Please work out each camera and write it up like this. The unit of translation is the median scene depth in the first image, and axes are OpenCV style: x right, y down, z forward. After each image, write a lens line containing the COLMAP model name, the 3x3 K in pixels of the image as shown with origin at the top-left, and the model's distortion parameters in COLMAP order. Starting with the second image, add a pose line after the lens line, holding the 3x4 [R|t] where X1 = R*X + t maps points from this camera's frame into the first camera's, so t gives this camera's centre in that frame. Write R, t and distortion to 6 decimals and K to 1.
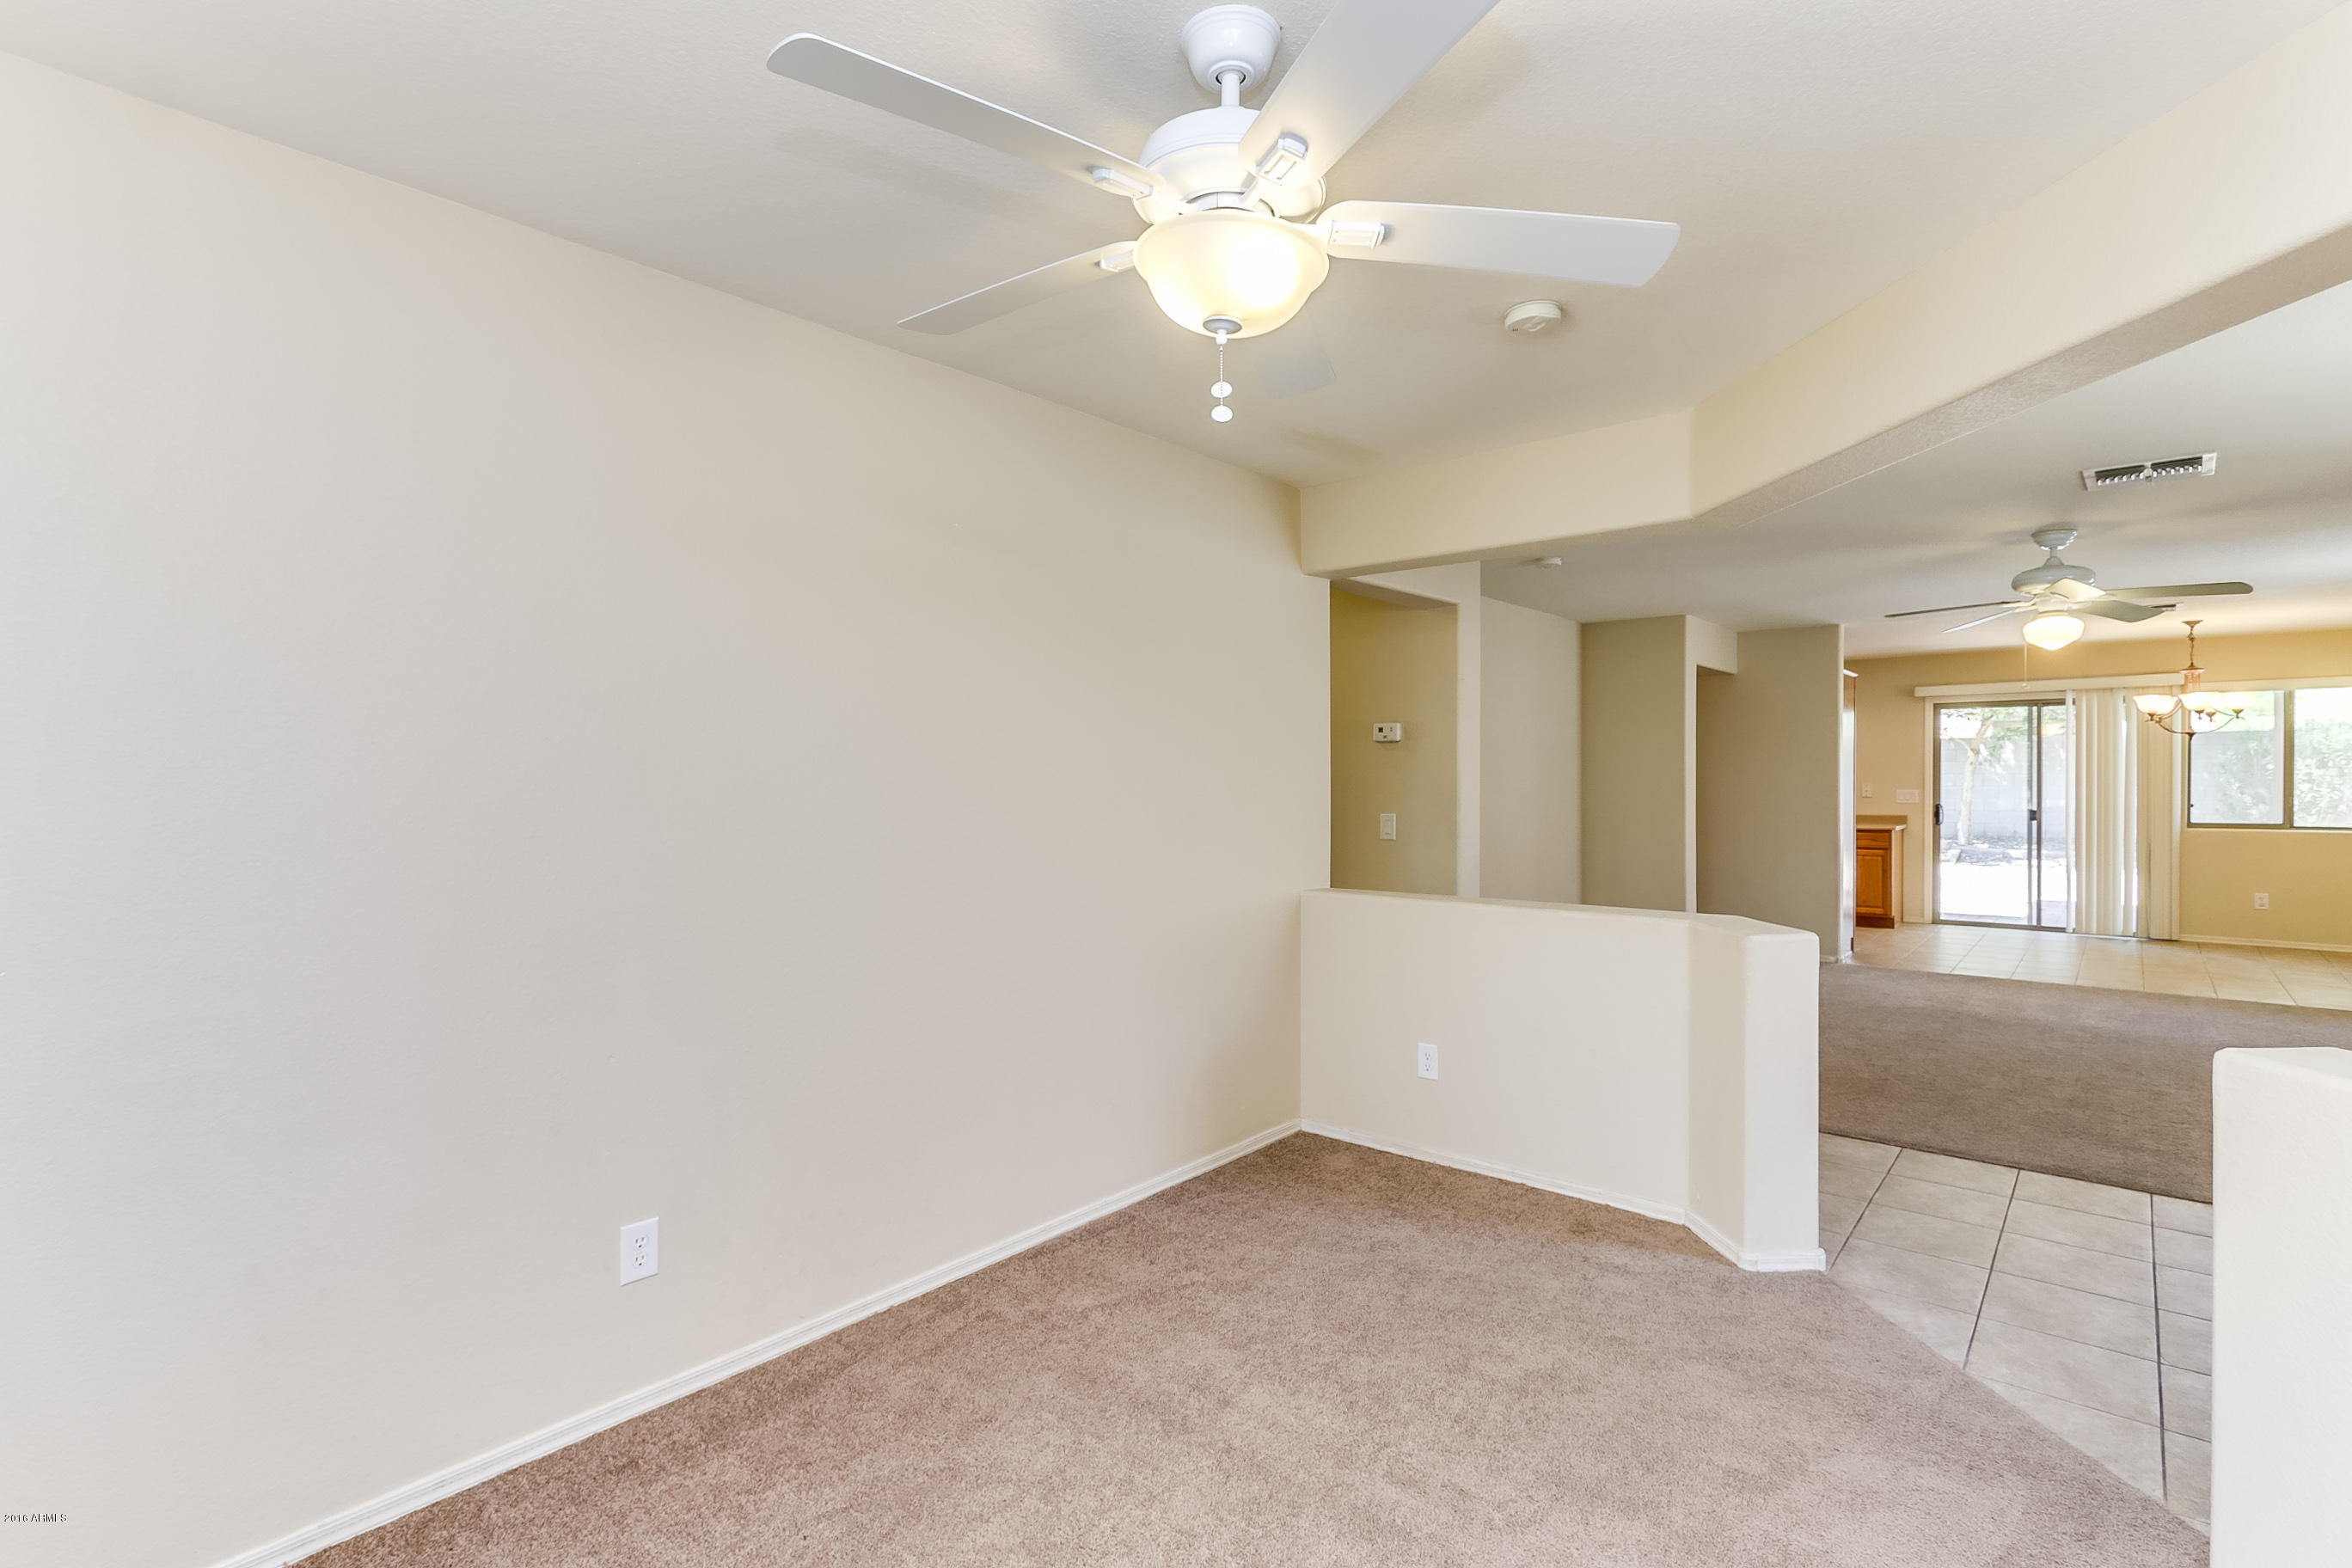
lens RADIAL K [[1106.8, 0, 1156.1], [0, 1106.8, 786.4], [0, 0, 1]] dist [-0.000229, -0.000425]
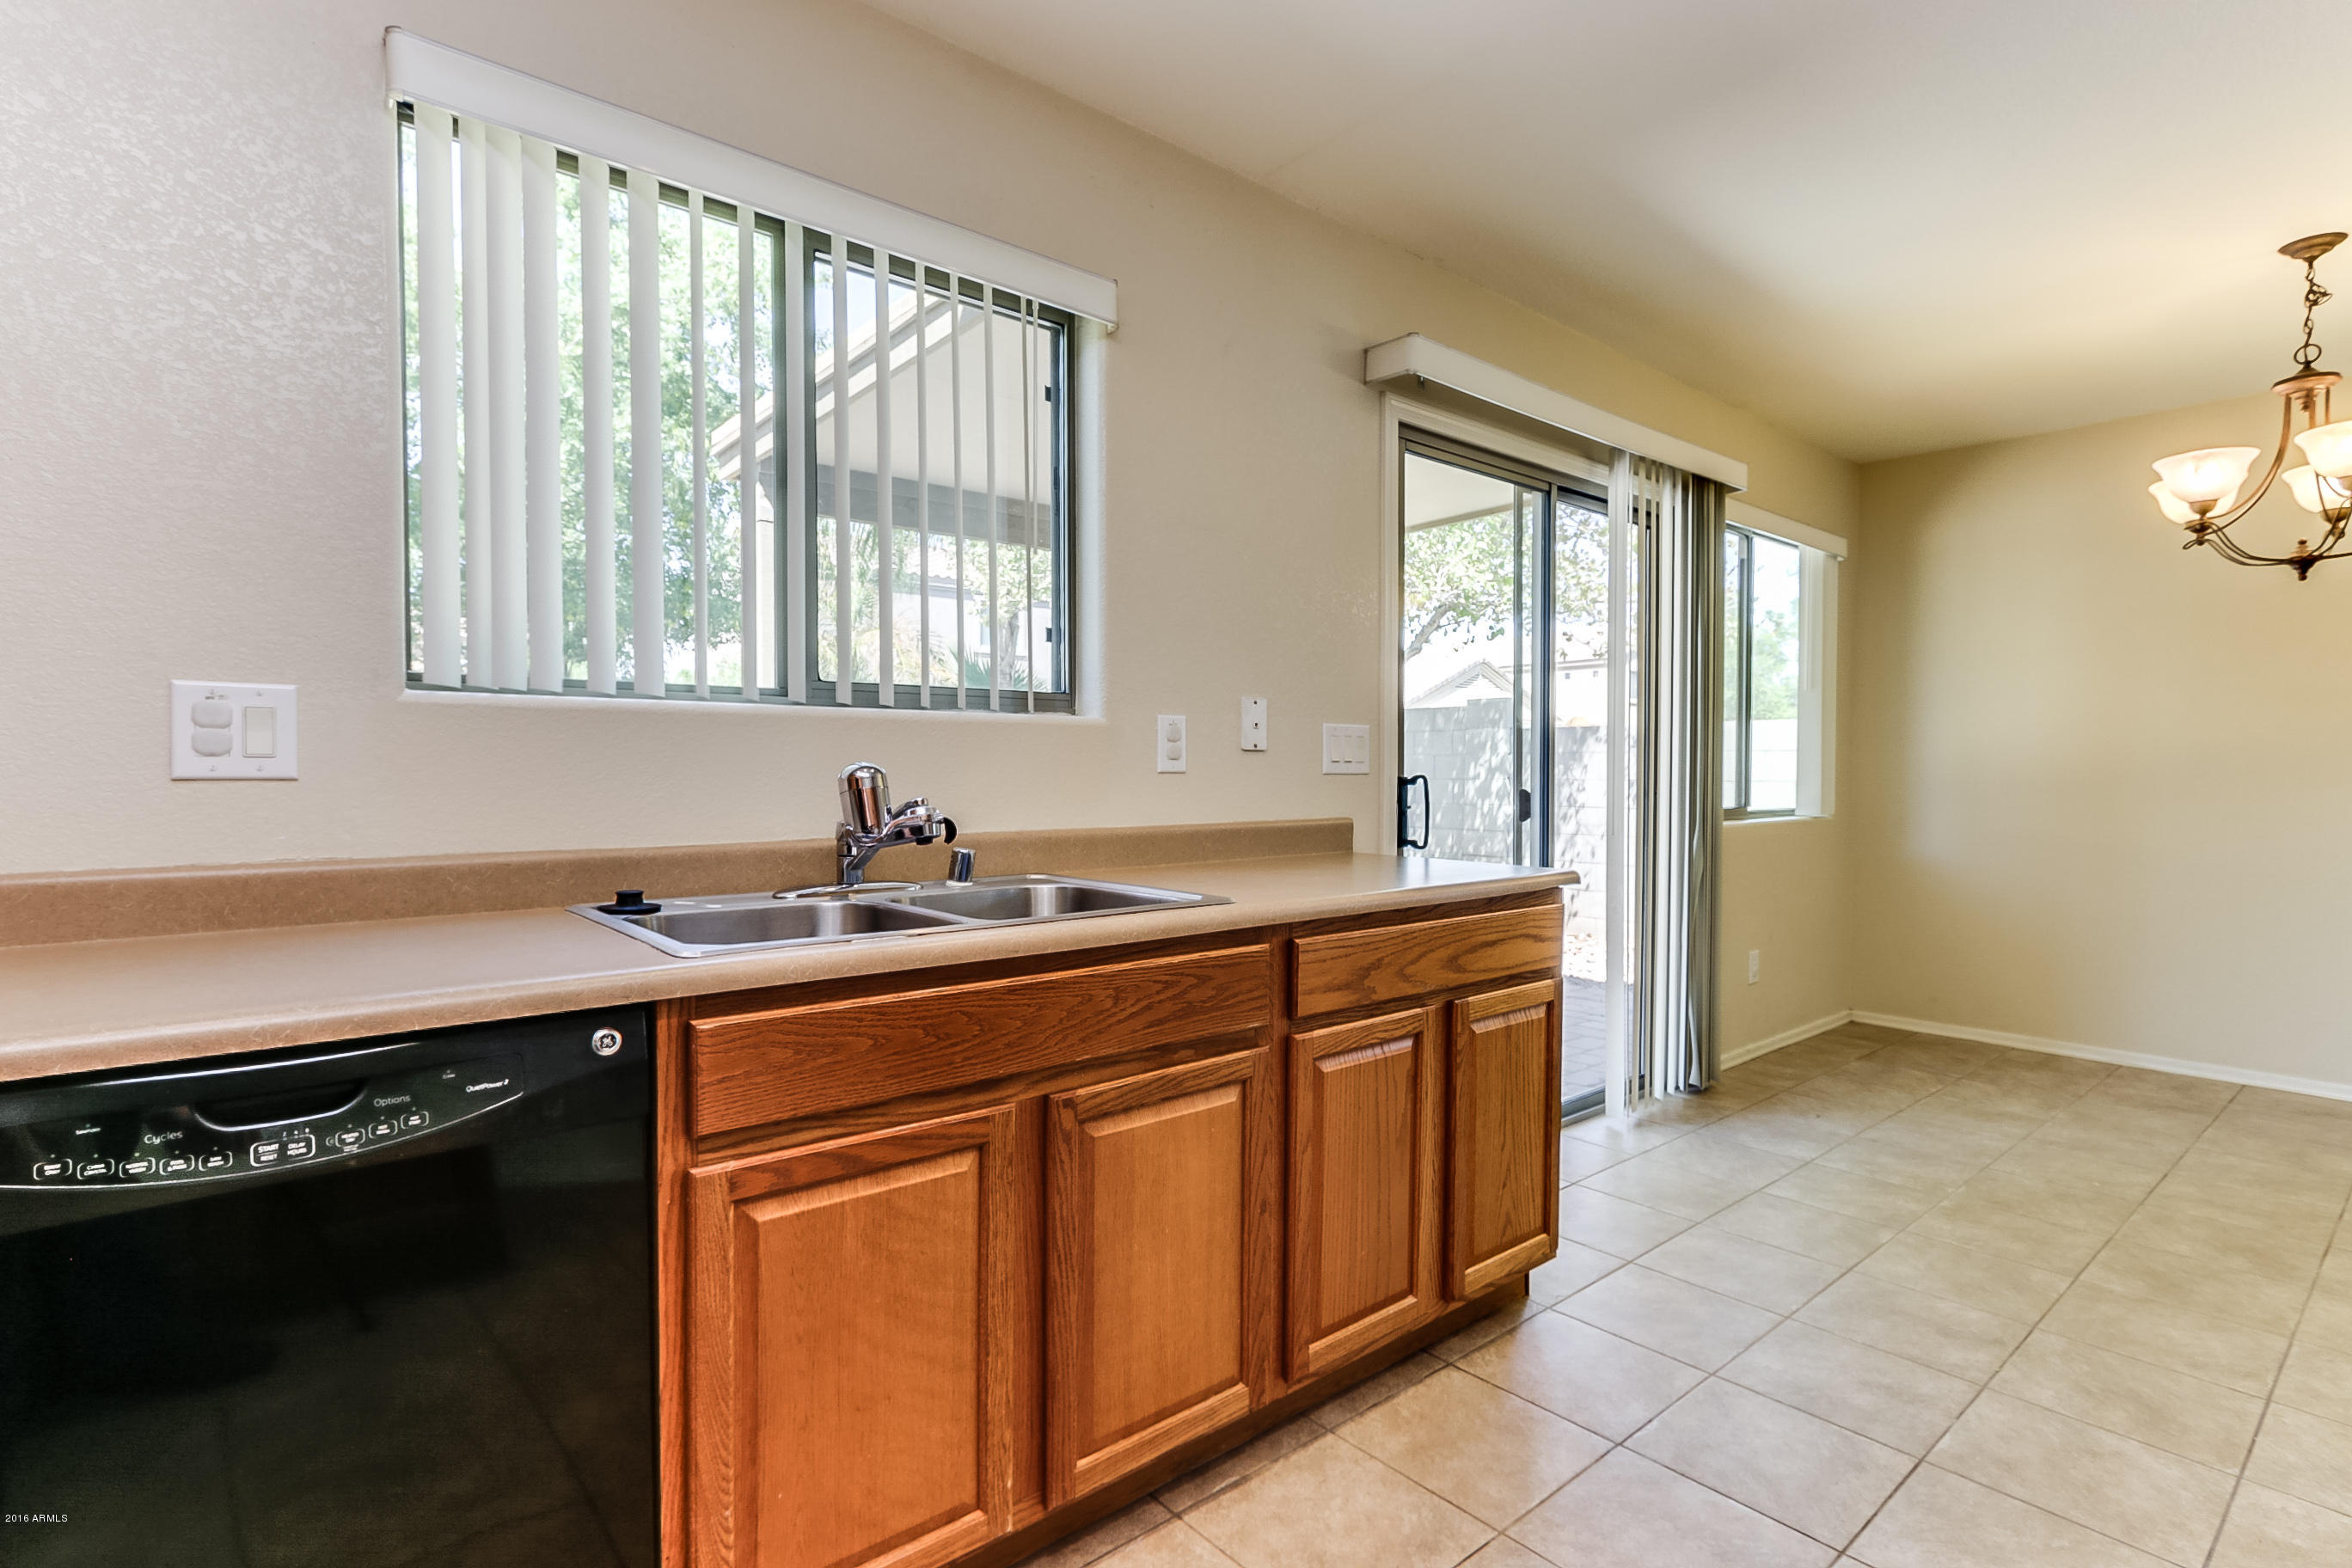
lens RADIAL K [[1106.8, 0, 1171.4], [0, 1106.8, 802.0], [0, 0, 1]] dist [-0.000229, -0.000425]
pose [[0.155917, -0.021491, 0.987536, 0.456418], [0.007783, 0.999759, 0.020528, 0.017709], [-0.987740, 0.004486, 0.156046, 1.133806]]
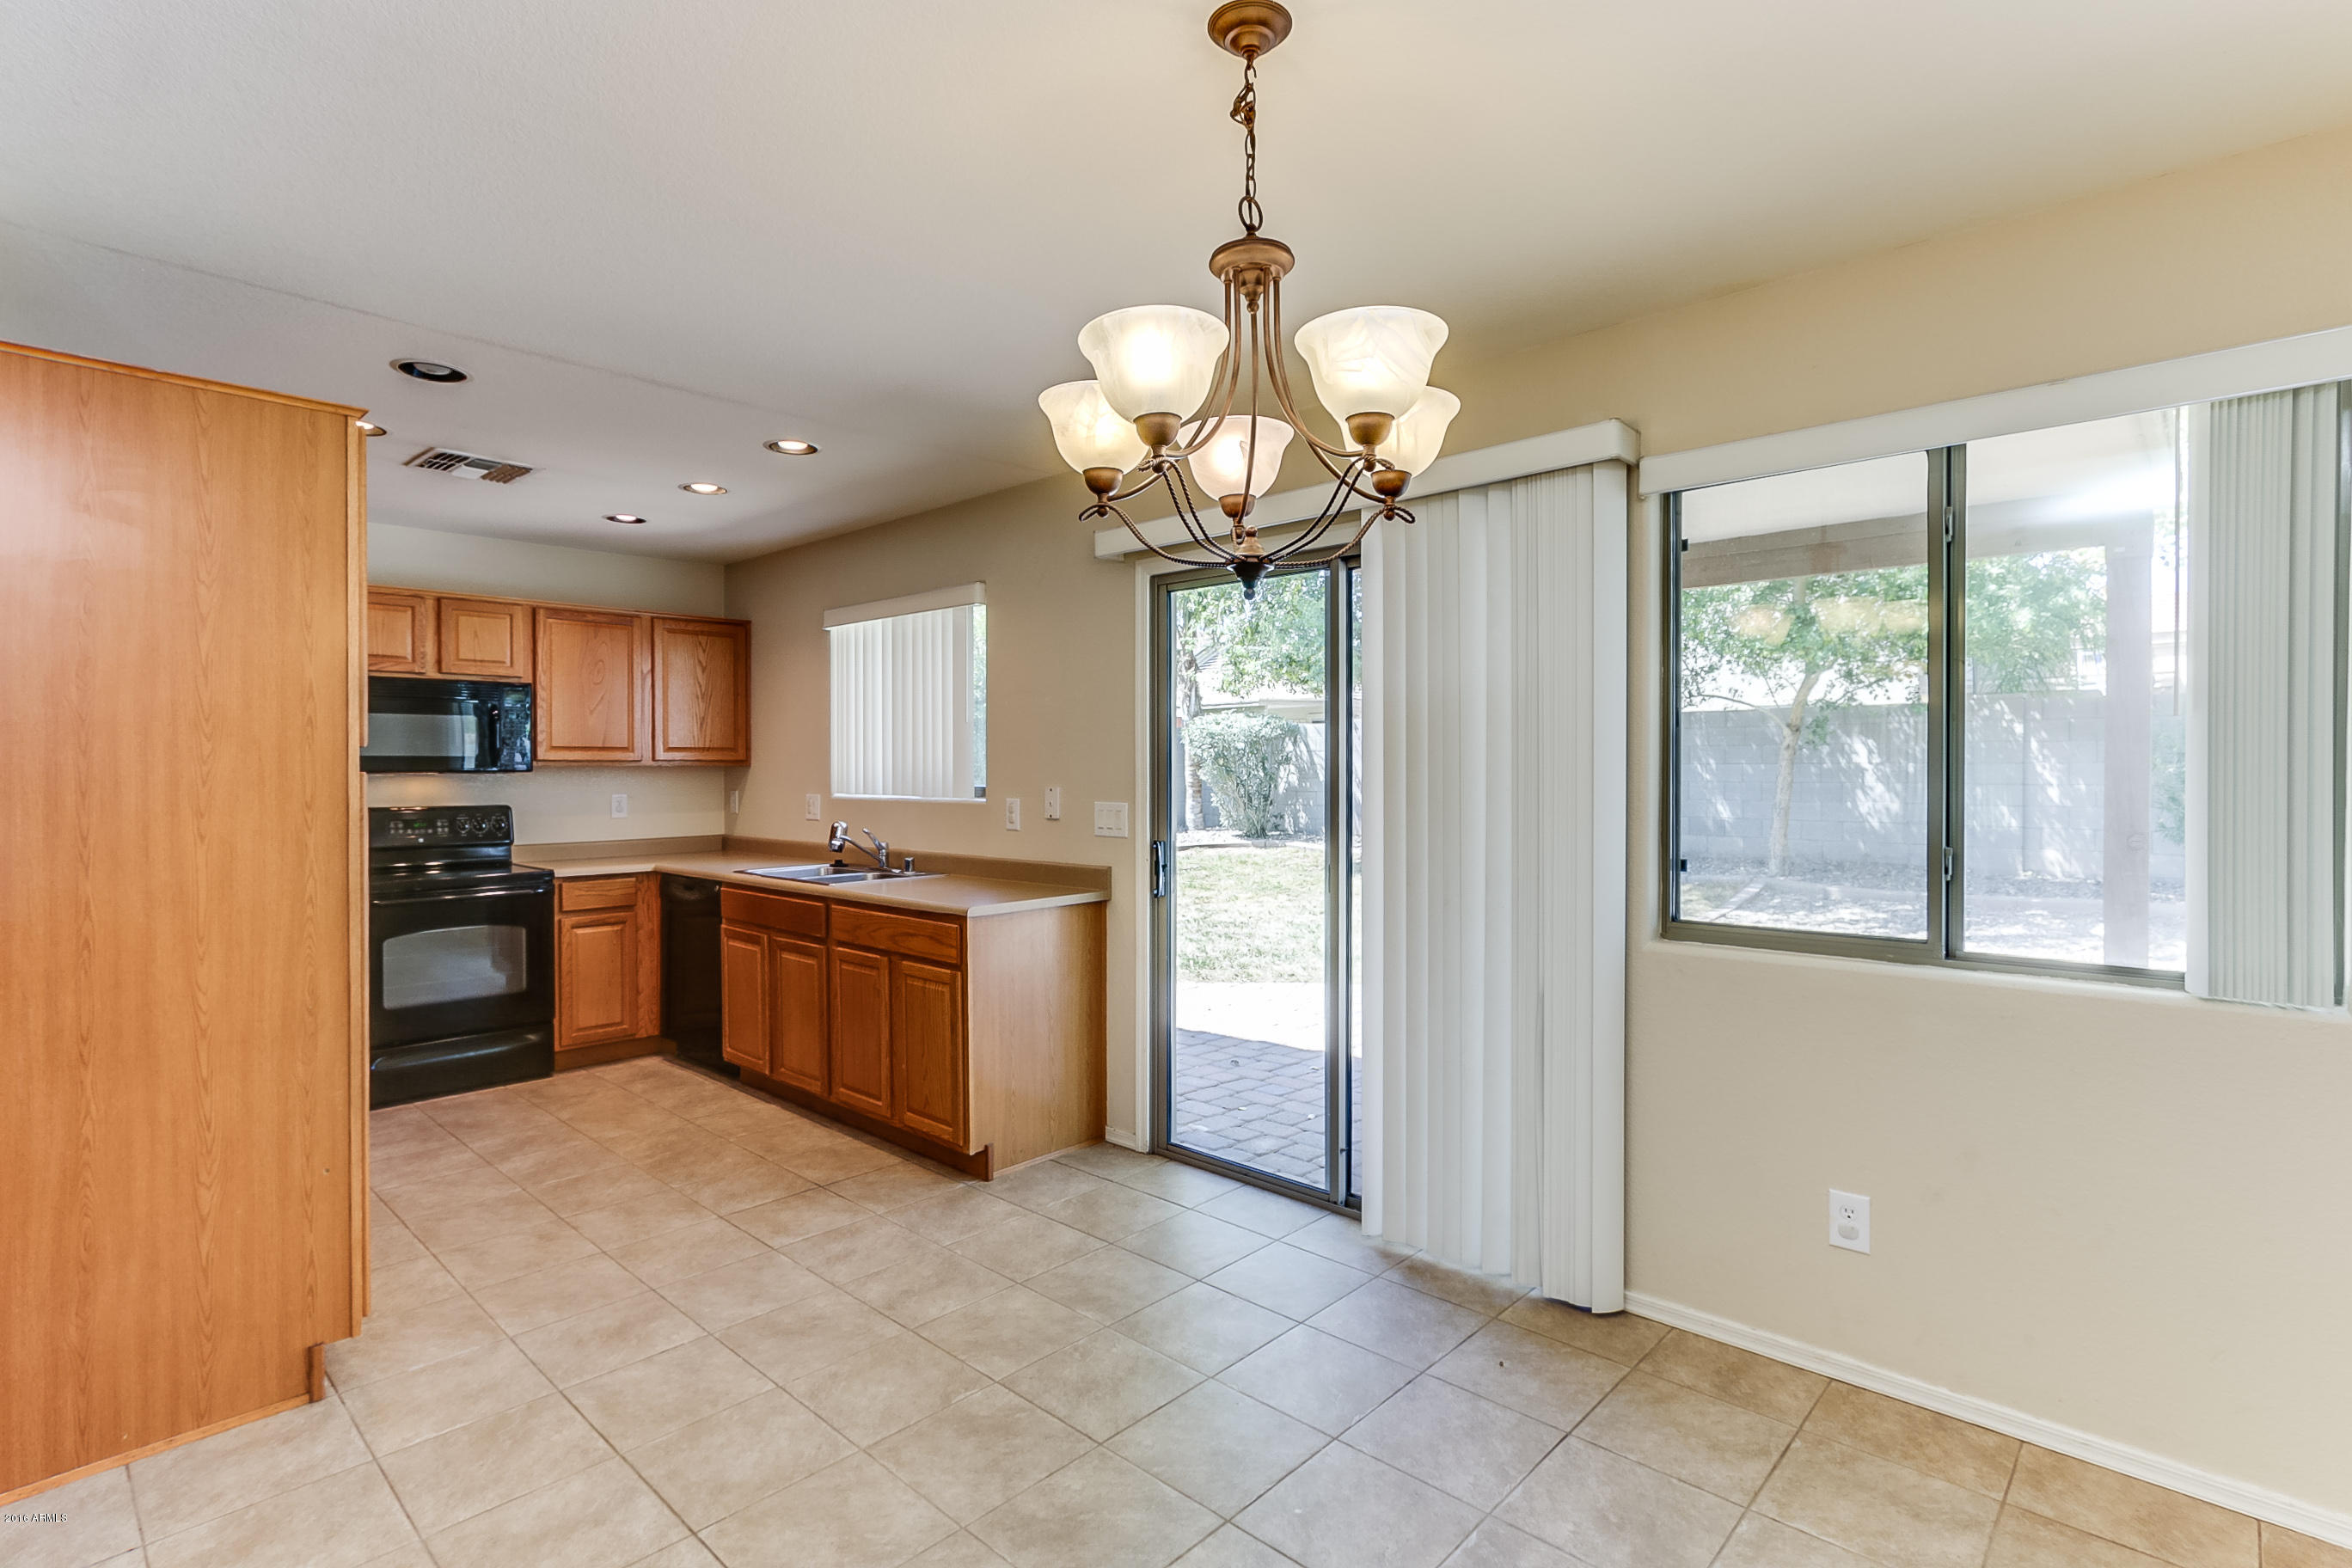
lens RADIAL K [[1130.8, 0, 1167.9], [0, 1130.8, 781.7], [0, 0, 1]] dist [0.000264, 0.002707]
pose [[0.999398, 0.002590, -0.034610, 0.806218], [-0.002449, 0.999989, 0.004096, -0.006731], [0.034621, -0.004009, 0.999392, 0.683678]]
